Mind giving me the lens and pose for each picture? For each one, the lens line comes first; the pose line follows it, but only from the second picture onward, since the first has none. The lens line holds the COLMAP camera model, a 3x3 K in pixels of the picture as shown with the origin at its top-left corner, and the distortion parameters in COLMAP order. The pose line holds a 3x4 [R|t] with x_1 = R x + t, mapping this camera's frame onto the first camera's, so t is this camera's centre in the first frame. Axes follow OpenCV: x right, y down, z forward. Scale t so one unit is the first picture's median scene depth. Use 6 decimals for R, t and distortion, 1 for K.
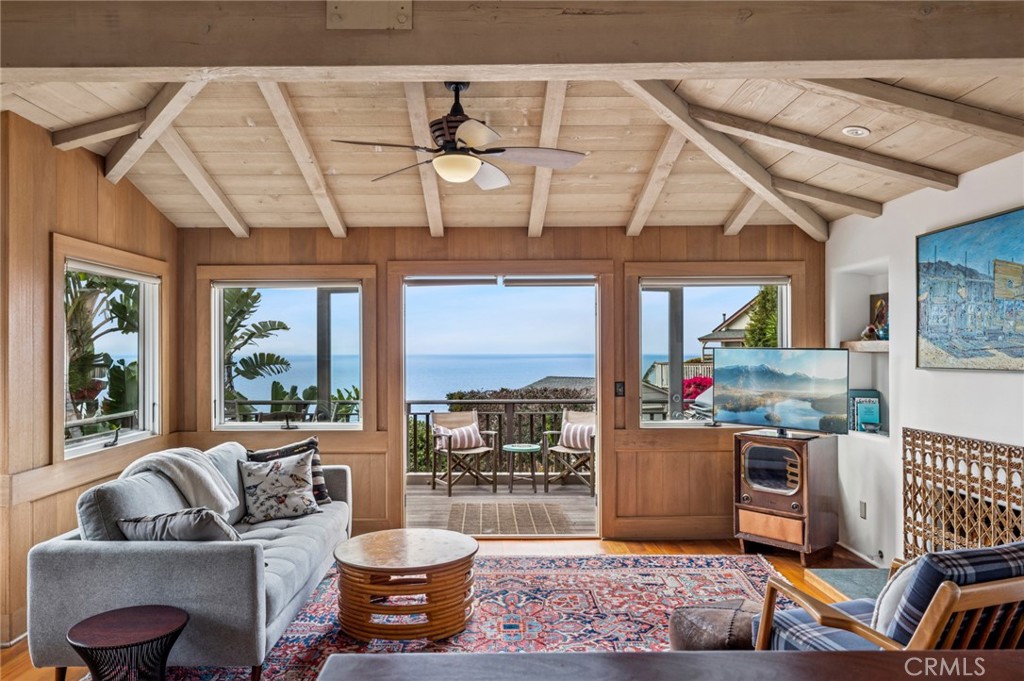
lens RADIAL K [[699.5, 0, 489.1], [0, 699.5, 345.4], [0, 0, 1]] dist [0.001242, 0.001220]
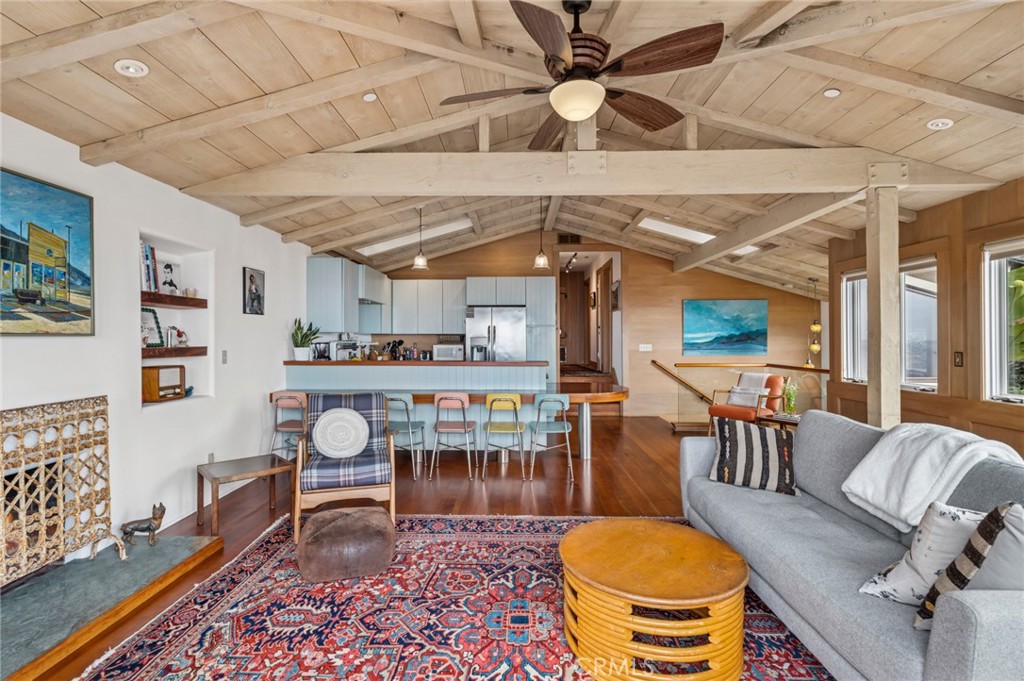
lens RADIAL K [[473.6, 0, 515.8], [0, 473.6, 339.6], [0, 0, 1]] dist [-0.000252, 0.000048]
pose [[-0.999954, 0.007098, 0.006429, 0.022116], [0.007057, 0.999955, -0.006399, 0.037069], [-0.006474, -0.006354, -0.999959, 1.173400]]
